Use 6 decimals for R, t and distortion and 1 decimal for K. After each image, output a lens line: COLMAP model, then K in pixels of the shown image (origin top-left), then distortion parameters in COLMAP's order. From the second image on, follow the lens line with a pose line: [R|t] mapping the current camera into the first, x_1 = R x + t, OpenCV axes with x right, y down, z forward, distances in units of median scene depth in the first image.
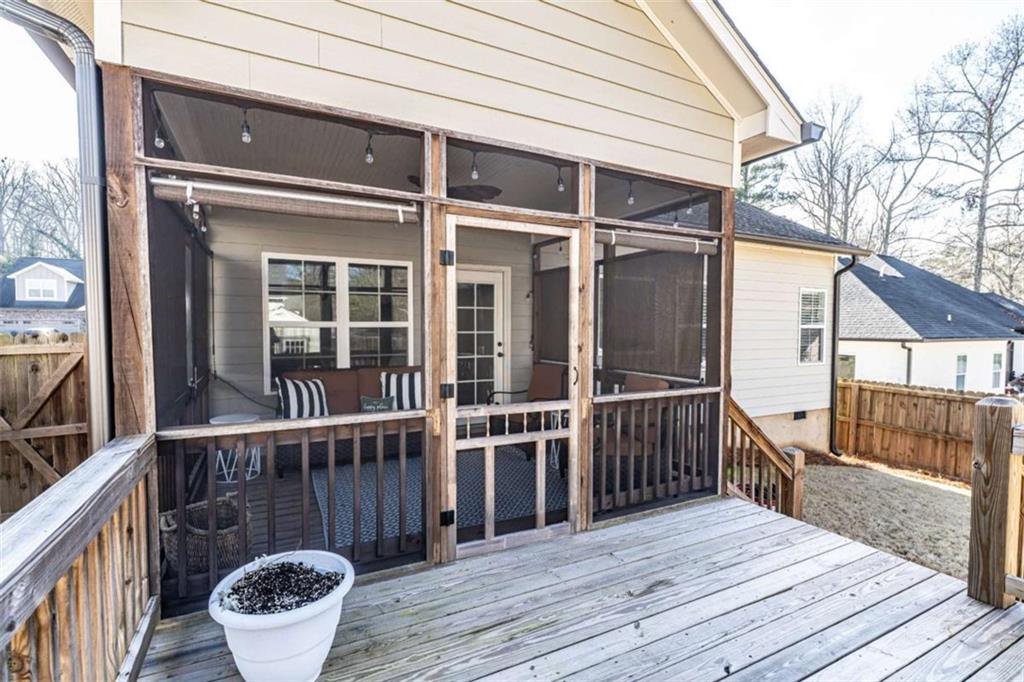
lens RADIAL K [[471.8, 0, 512.6], [0, 471.8, 342.8], [0, 0, 1]] dist [-0.000486, -0.000288]
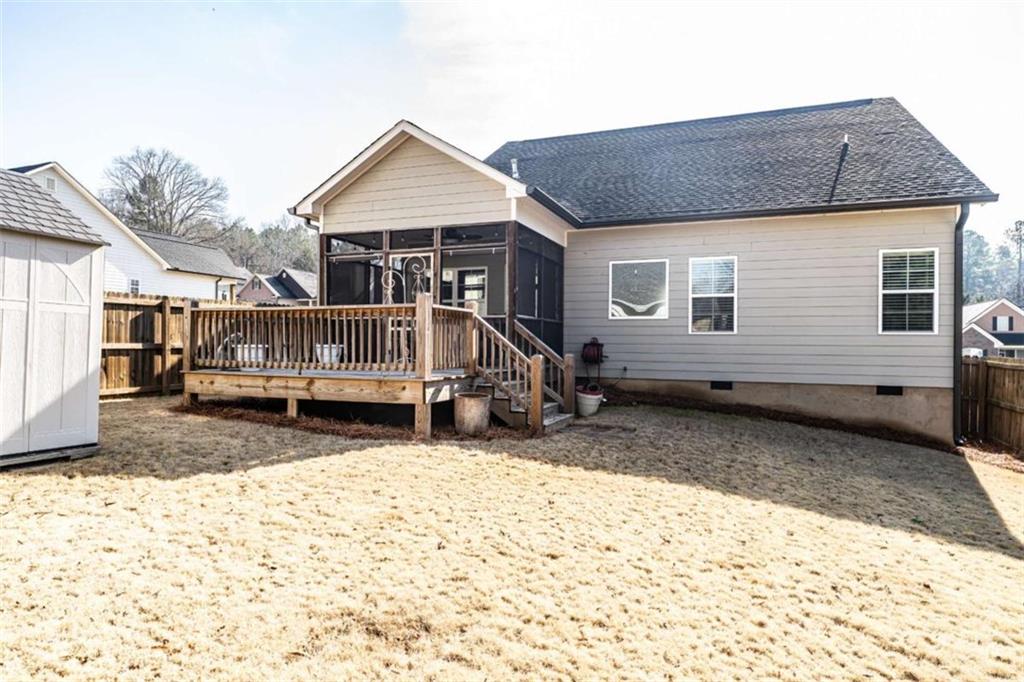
lens RADIAL K [[620.3, 0, 509.7], [0, 620.3, 344.5], [0, 0, 1]] dist [0.009702, 0.000557]
pose [[0.670131, -0.005443, -0.742223, 3.032175], [-0.030932, 0.998900, -0.035253, 0.391478], [0.741598, 0.046583, 0.669225, -1.013267]]
